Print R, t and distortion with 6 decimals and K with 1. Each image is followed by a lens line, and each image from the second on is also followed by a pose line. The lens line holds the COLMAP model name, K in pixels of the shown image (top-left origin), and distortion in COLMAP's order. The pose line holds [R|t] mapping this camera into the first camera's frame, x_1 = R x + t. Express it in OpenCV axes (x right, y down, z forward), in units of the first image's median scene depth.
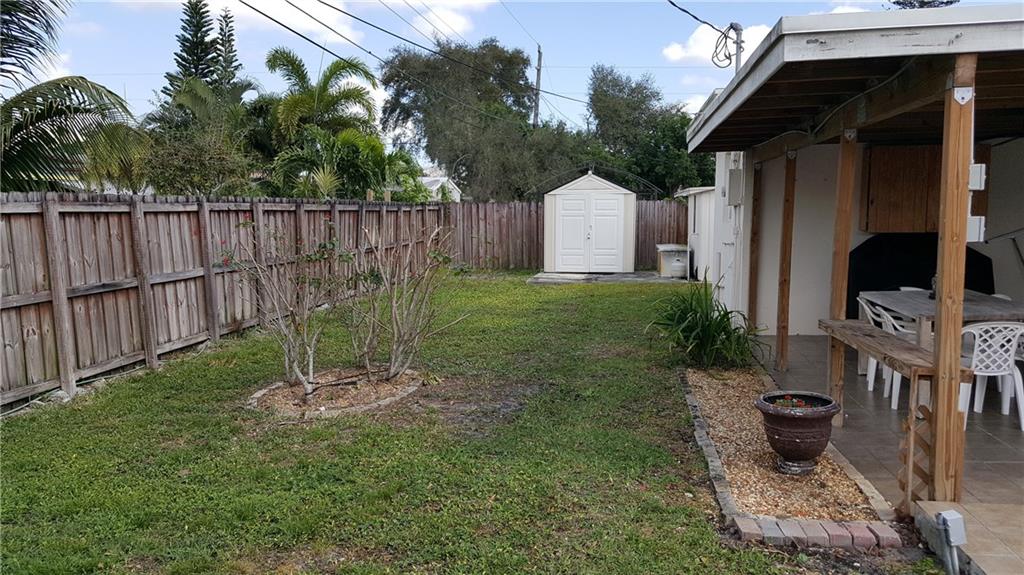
lens RADIAL K [[764.0, 0, 514.4], [0, 764.0, 292.0], [0, 0, 1]] dist [0.044374, -0.036430]
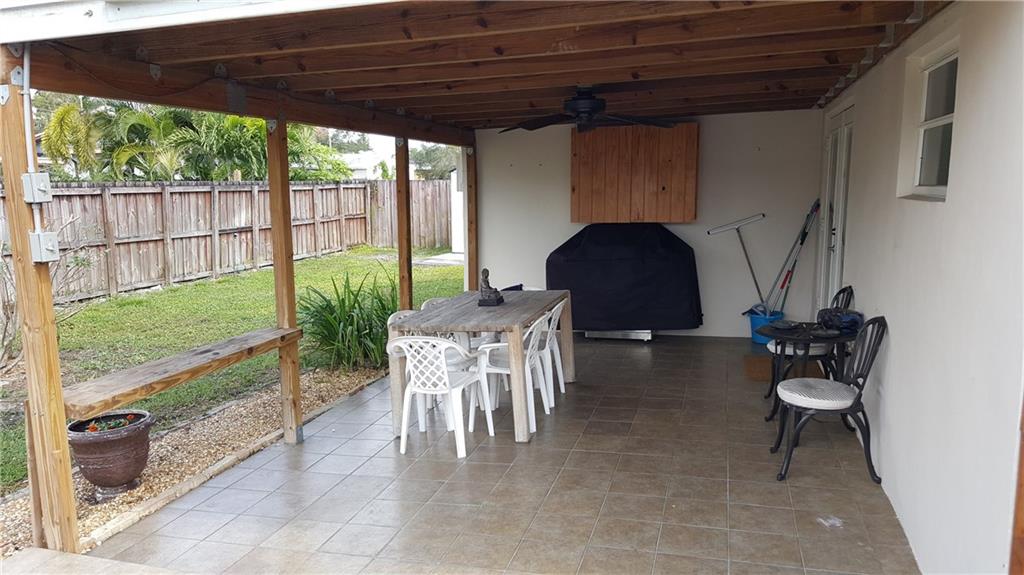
lens RADIAL K [[764.0, 0, 508.9], [0, 764.0, 285.8], [0, 0, 1]] dist [0.044374, -0.036430]
pose [[0.991022, 0.012957, -0.133067, 0.392592], [-0.008983, 0.999497, 0.030419, -0.022017], [0.133395, -0.028951, 0.990640, 0.063662]]
